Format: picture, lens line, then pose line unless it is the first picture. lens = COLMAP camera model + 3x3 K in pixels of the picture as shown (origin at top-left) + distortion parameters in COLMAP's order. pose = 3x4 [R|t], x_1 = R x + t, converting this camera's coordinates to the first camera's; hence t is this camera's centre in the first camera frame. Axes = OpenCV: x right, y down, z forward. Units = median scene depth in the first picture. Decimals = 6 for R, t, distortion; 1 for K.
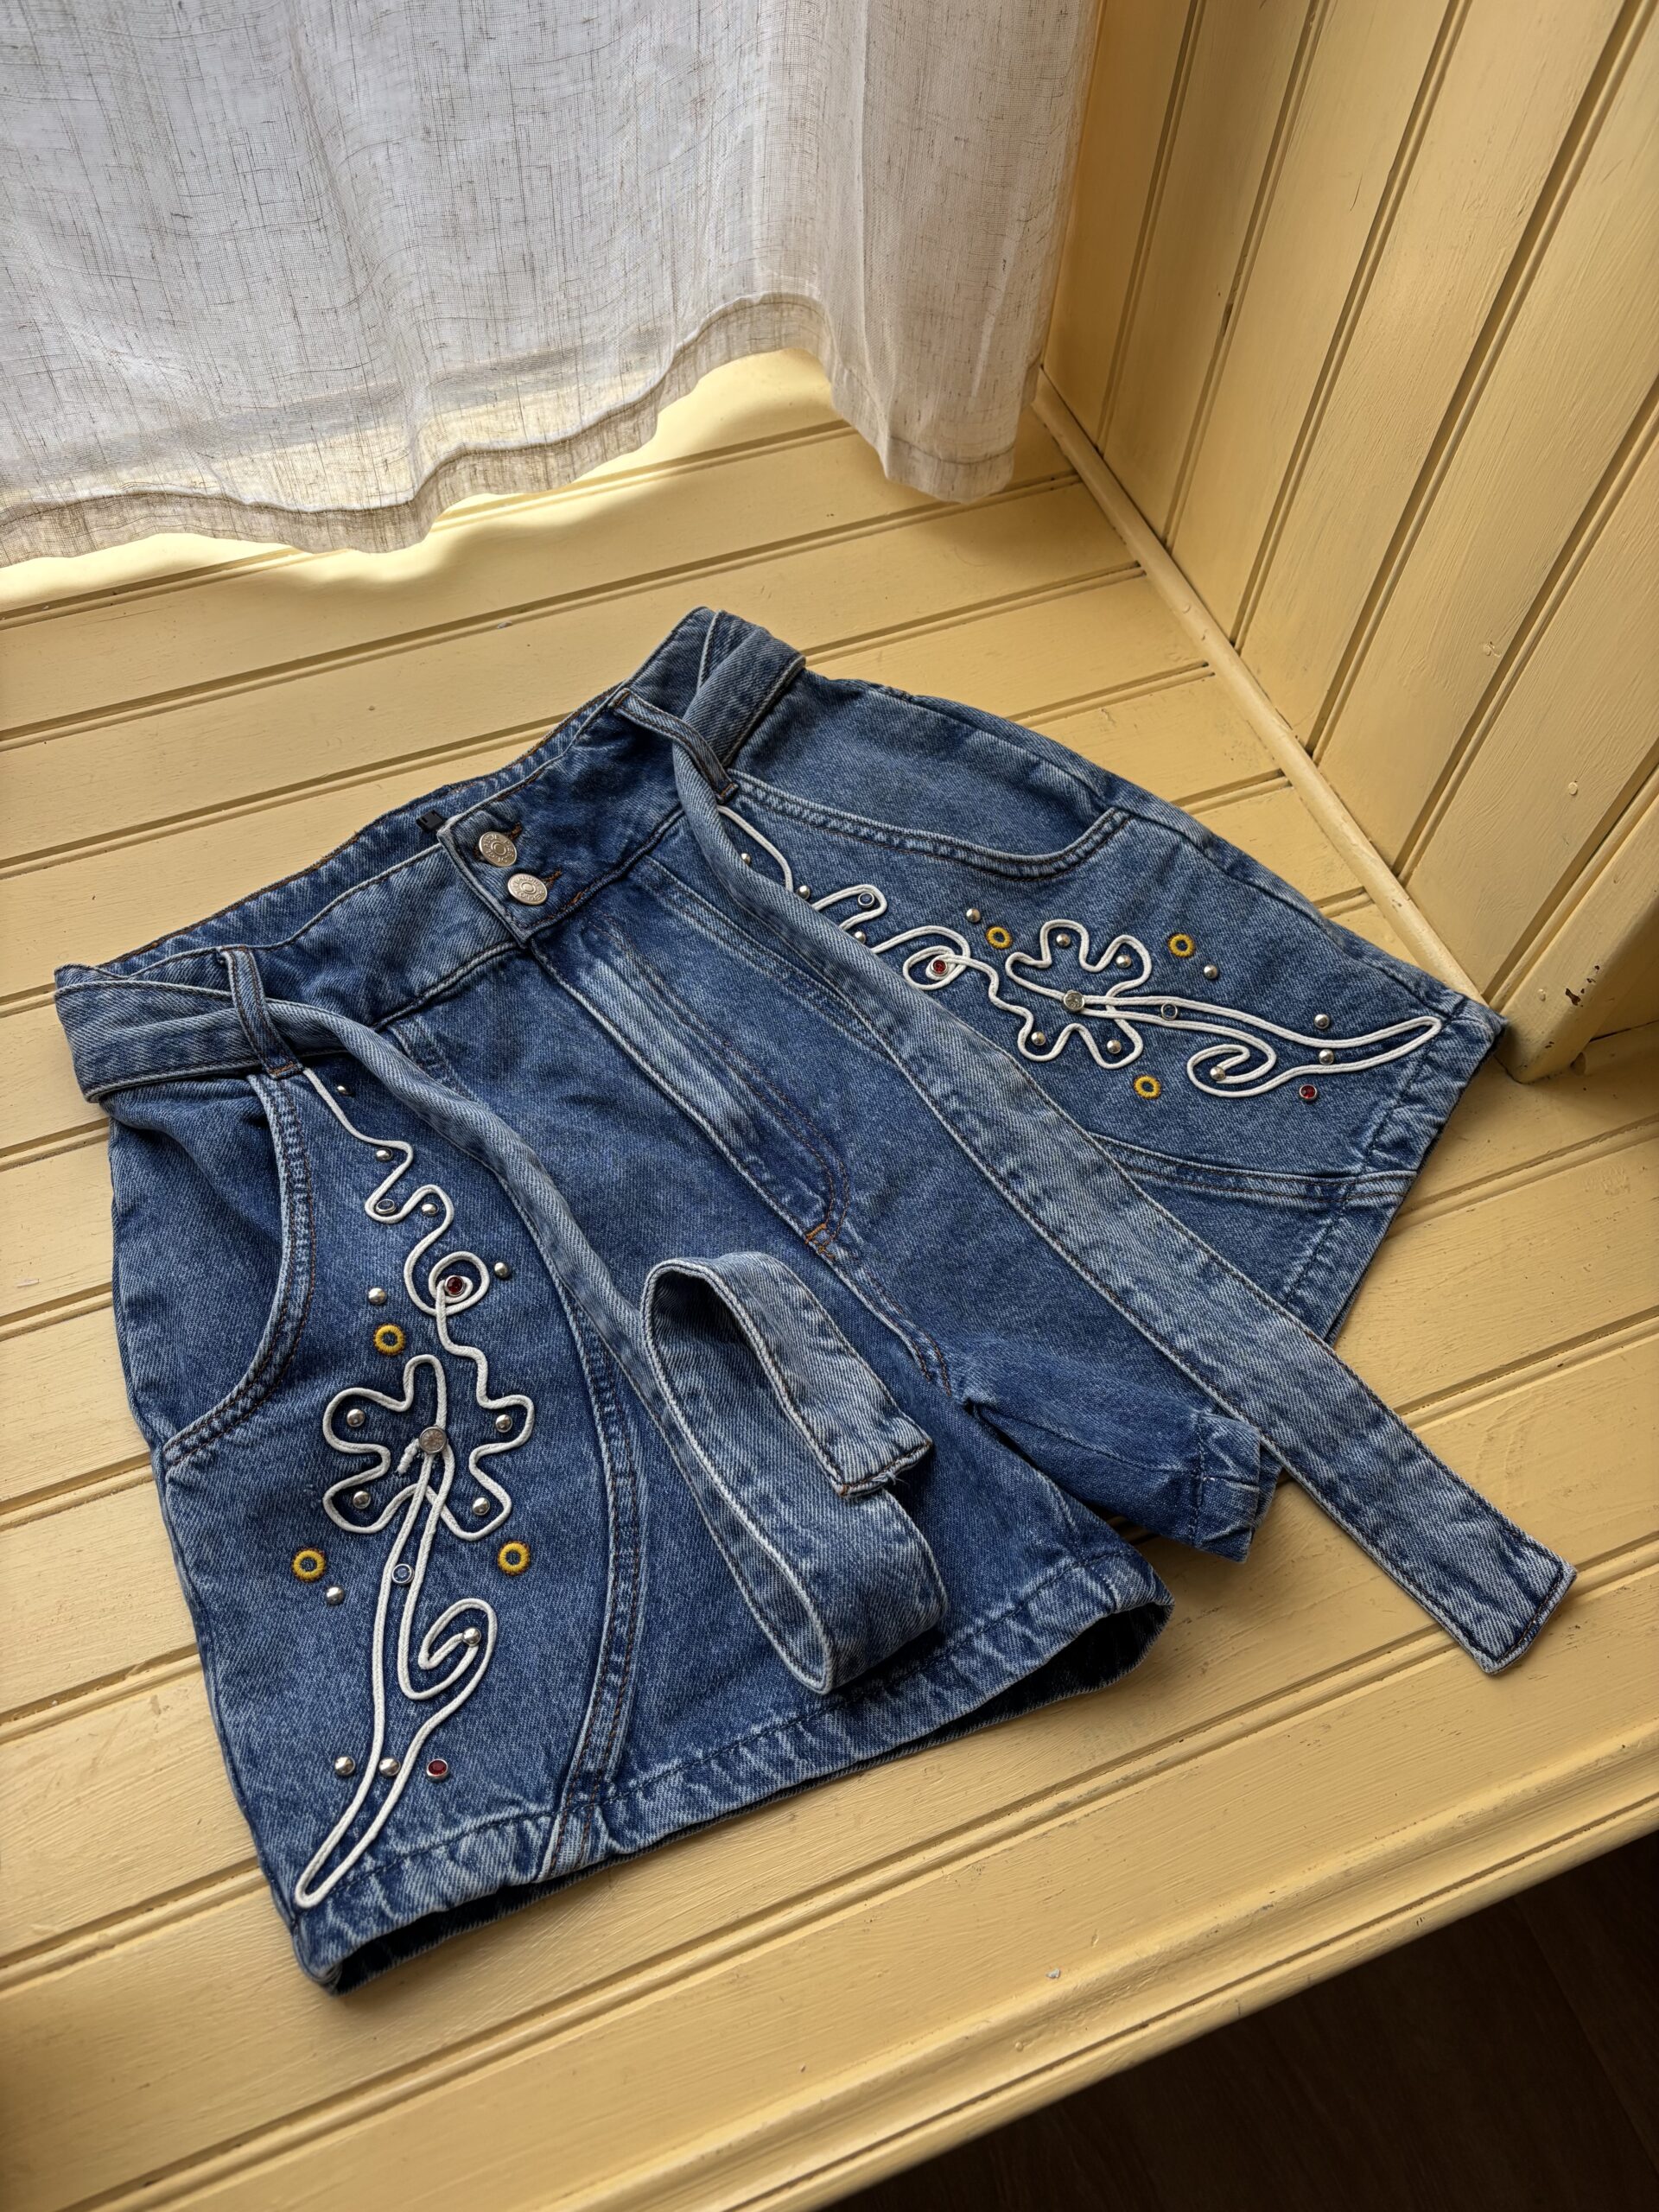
lens RADIAL K [[1754.0, 0, 829.5], [0, 1754.0, 1106.0], [0, 0, 1]] dist [0.008045, -0.067032]
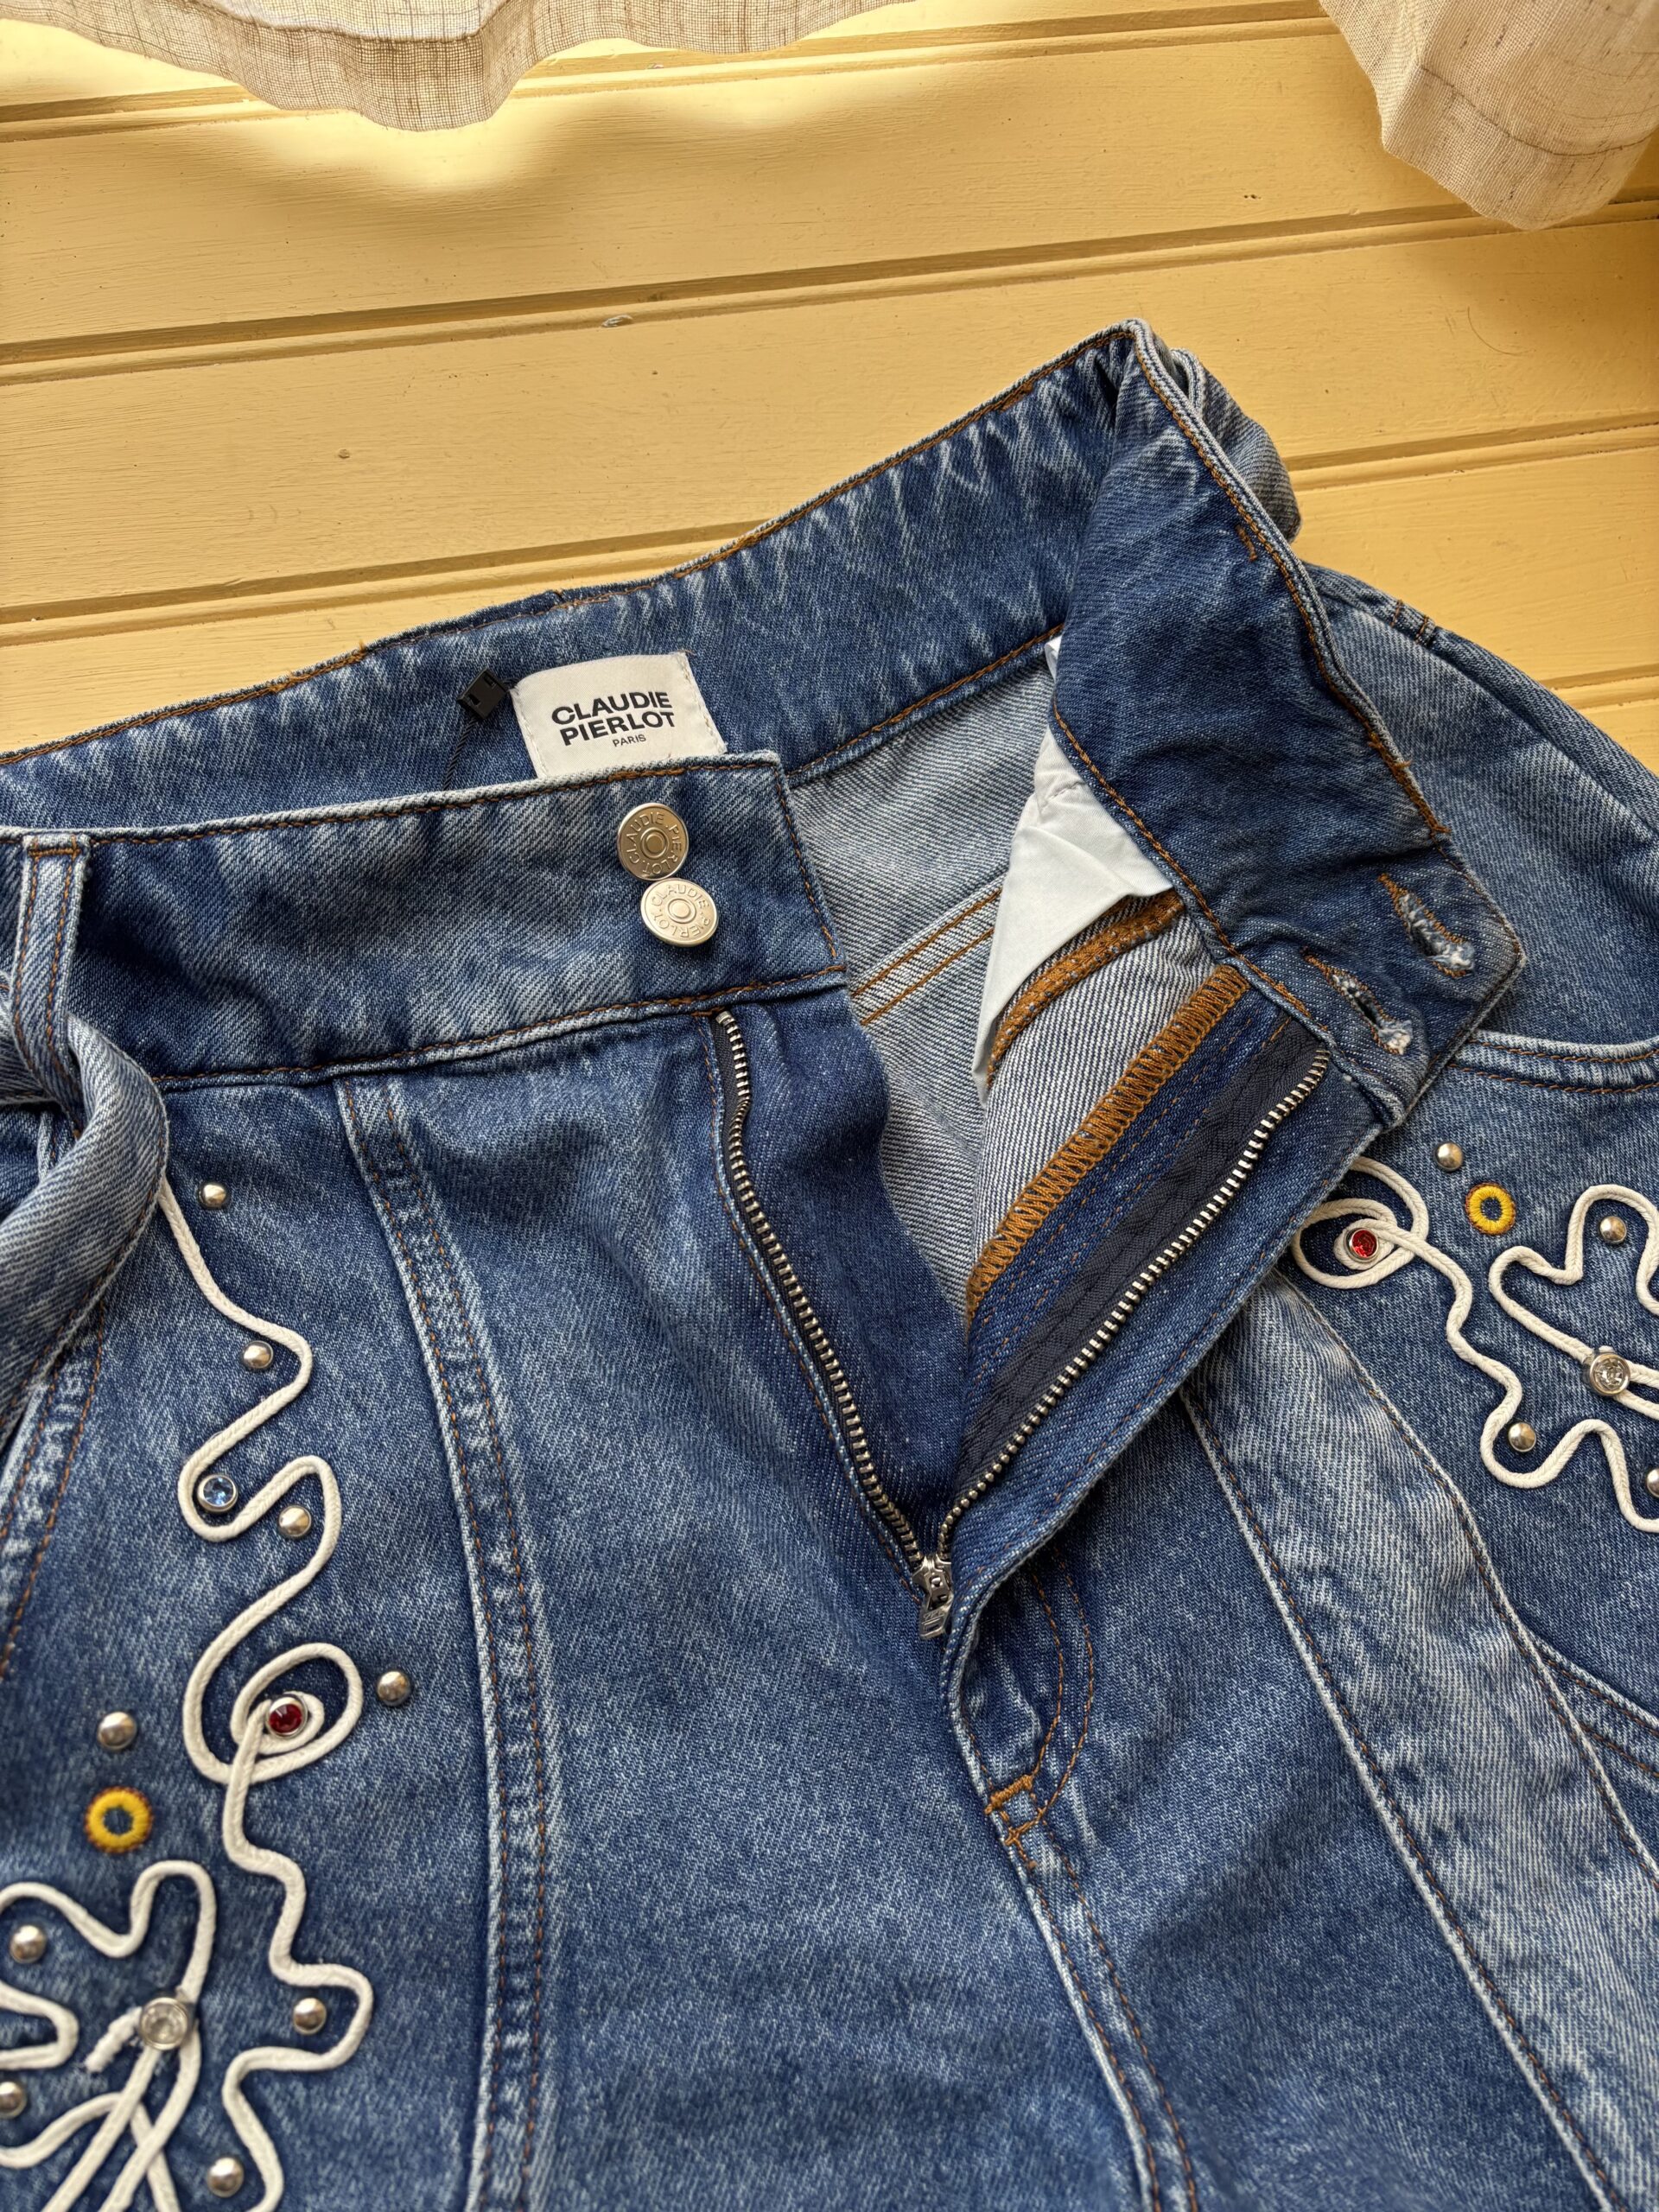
lens RADIAL K [[1754.0, 0, 829.5], [0, 1754.0, 1106.0], [0, 0, 1]] dist [0.008045, -0.067032]
pose [[0.959579, 0.280442, -0.023681, -0.096849], [-0.267964, 0.936116, 0.227779, -0.211530], [0.086046, -0.212226, 0.973425, 0.542326]]
